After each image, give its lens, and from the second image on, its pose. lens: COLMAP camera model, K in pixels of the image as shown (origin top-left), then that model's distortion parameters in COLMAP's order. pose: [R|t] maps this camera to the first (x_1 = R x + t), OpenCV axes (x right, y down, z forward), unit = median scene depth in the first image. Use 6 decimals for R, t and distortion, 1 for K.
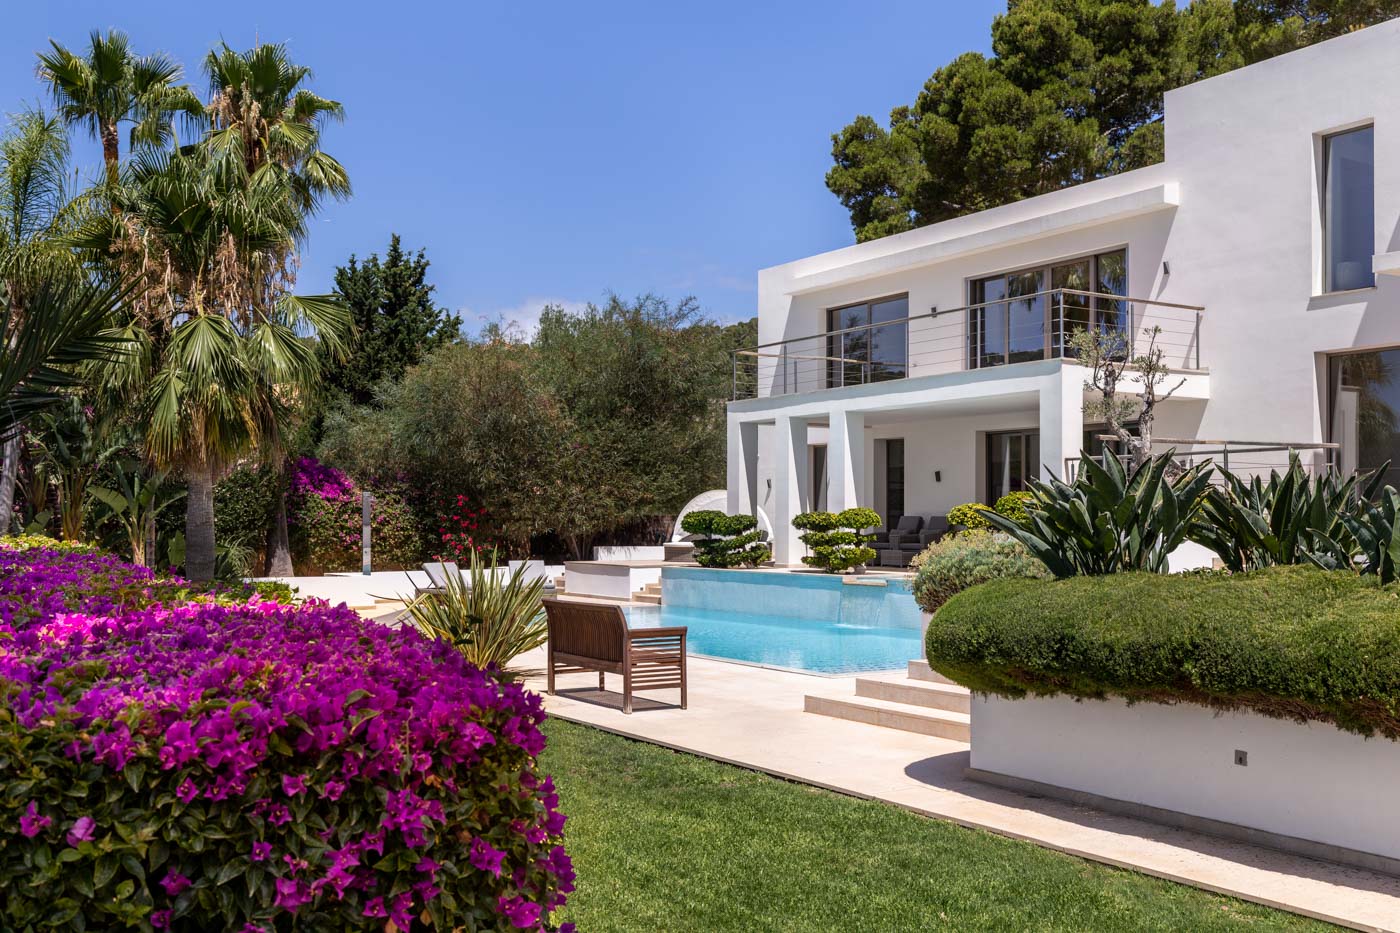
lens RADIAL K [[1407.1, 0, 702.6], [0, 1407.1, 466.3], [0, 0, 1]] dist [0.007767, 0.000000]
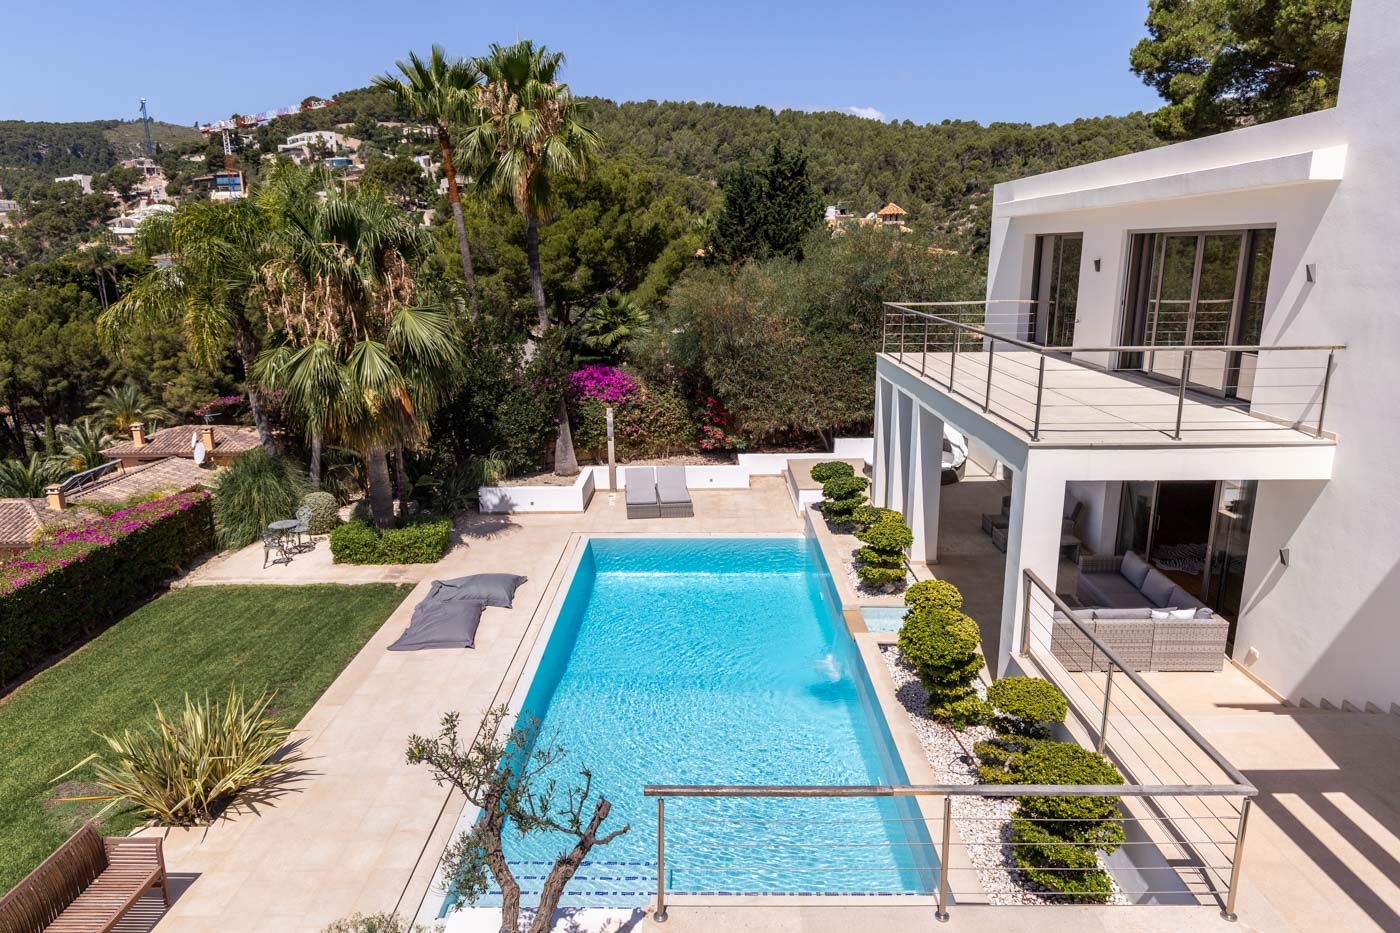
lens RADIAL K [[884.9, 0, 694.4], [0, 884.9, 468.6], [0, 0, 1]] dist [-0.001239, -0.002203]
pose [[0.833287, 0.124206, -0.538707, 0.242568], [0.034491, 0.960857, 0.274889, -0.133940], [0.551764, -0.247642, 0.796386, 0.351733]]
